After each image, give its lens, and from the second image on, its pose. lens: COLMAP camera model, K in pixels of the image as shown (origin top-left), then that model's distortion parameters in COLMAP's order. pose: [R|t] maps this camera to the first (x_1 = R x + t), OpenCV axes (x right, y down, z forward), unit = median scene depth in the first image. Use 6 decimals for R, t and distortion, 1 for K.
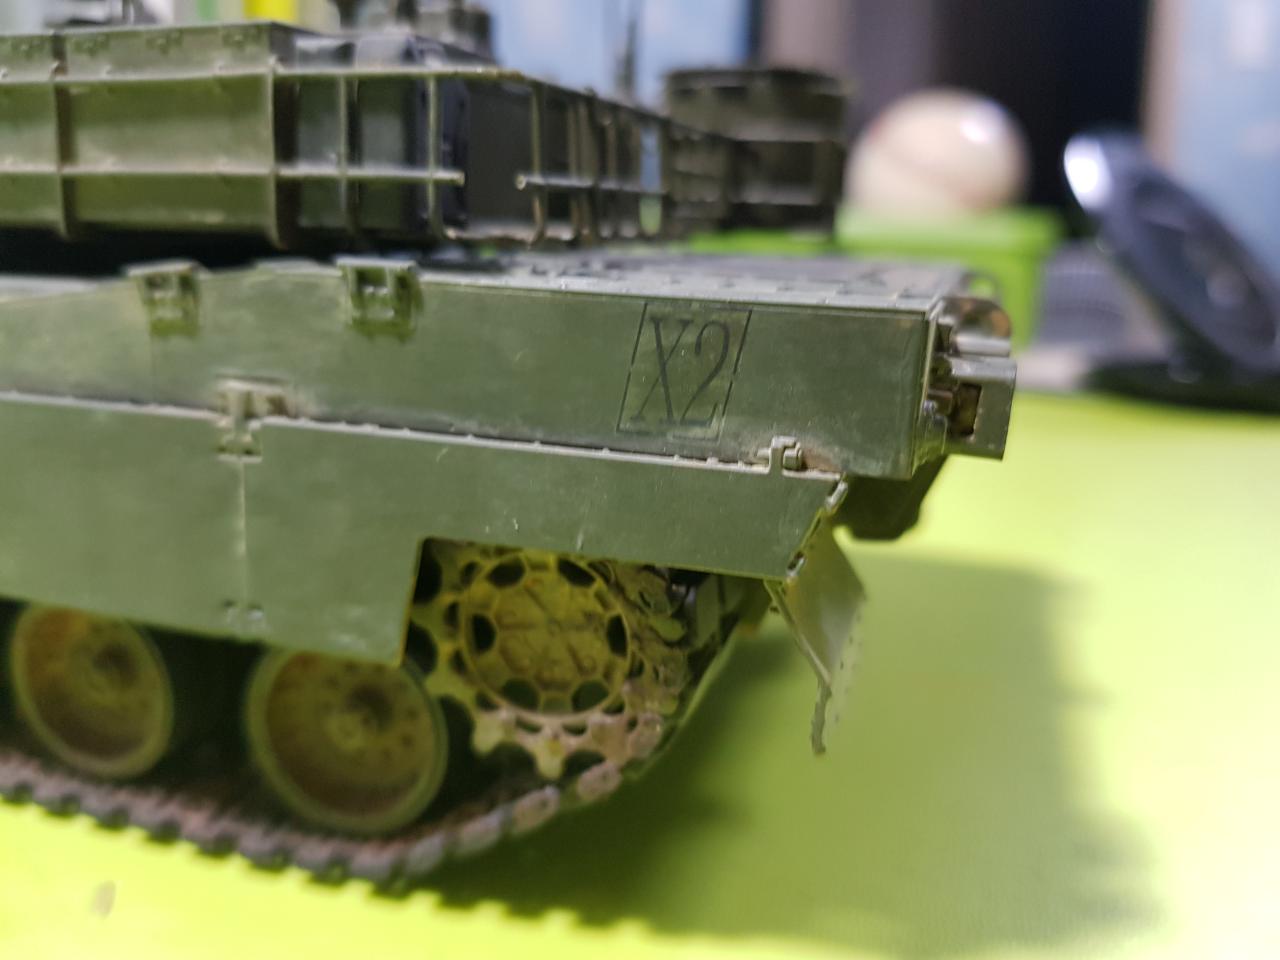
lens RADIAL K [[1074.6, 0, 640.0], [0, 1074.6, 480.0], [0, 0, 1]] dist [0.047049, -0.207209]
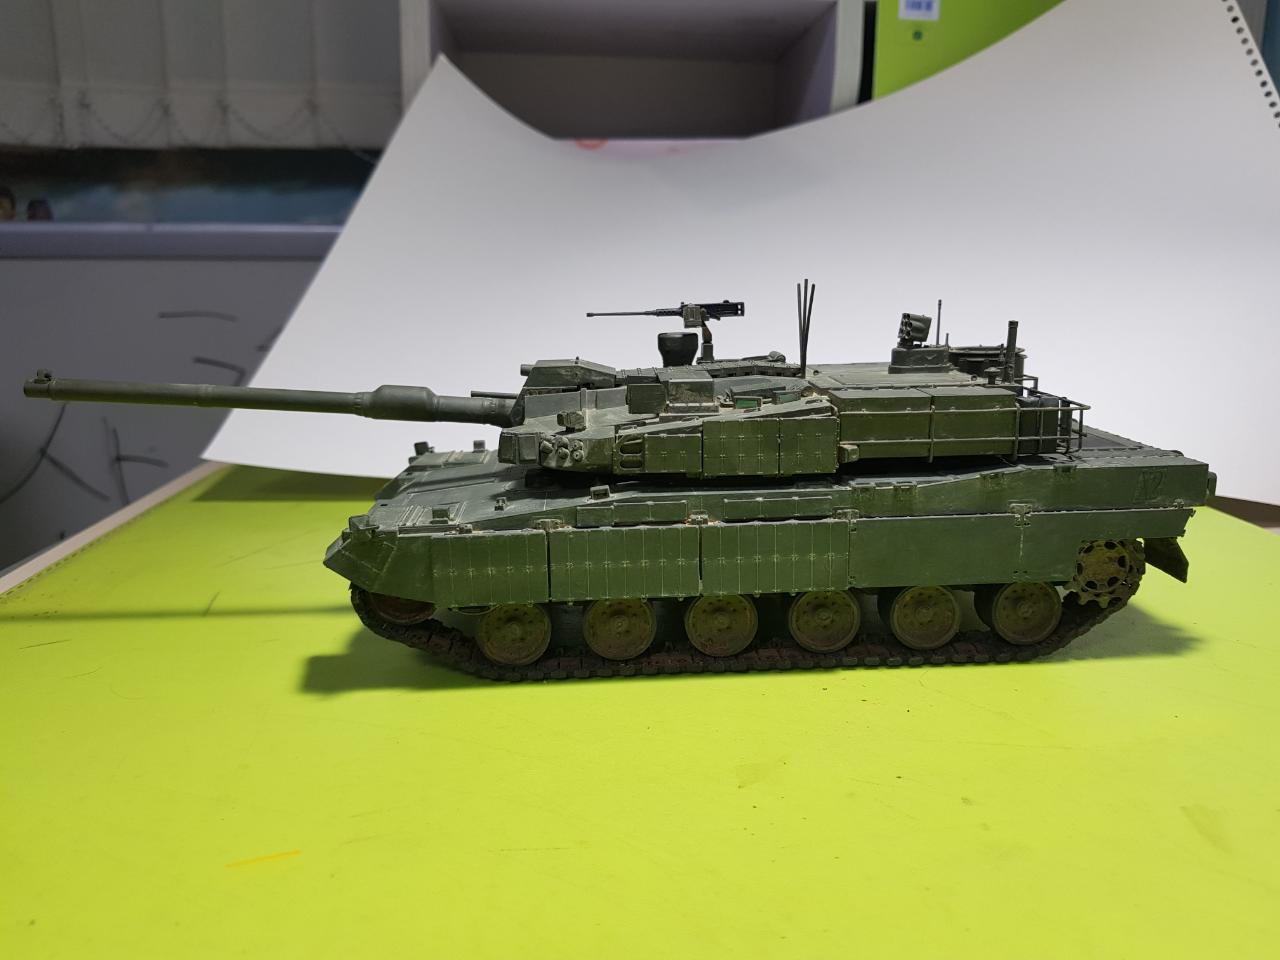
lens RADIAL K [[1074.6, 0, 640.0], [0, 1074.6, 480.0], [0, 0, 1]] dist [0.047049, -0.207209]
pose [[0.929528, -0.117555, 0.349511, -2.628835], [0.136443, 0.990199, -0.029827, -0.223706], [-0.342579, 0.075414, 0.936457, -1.725193]]
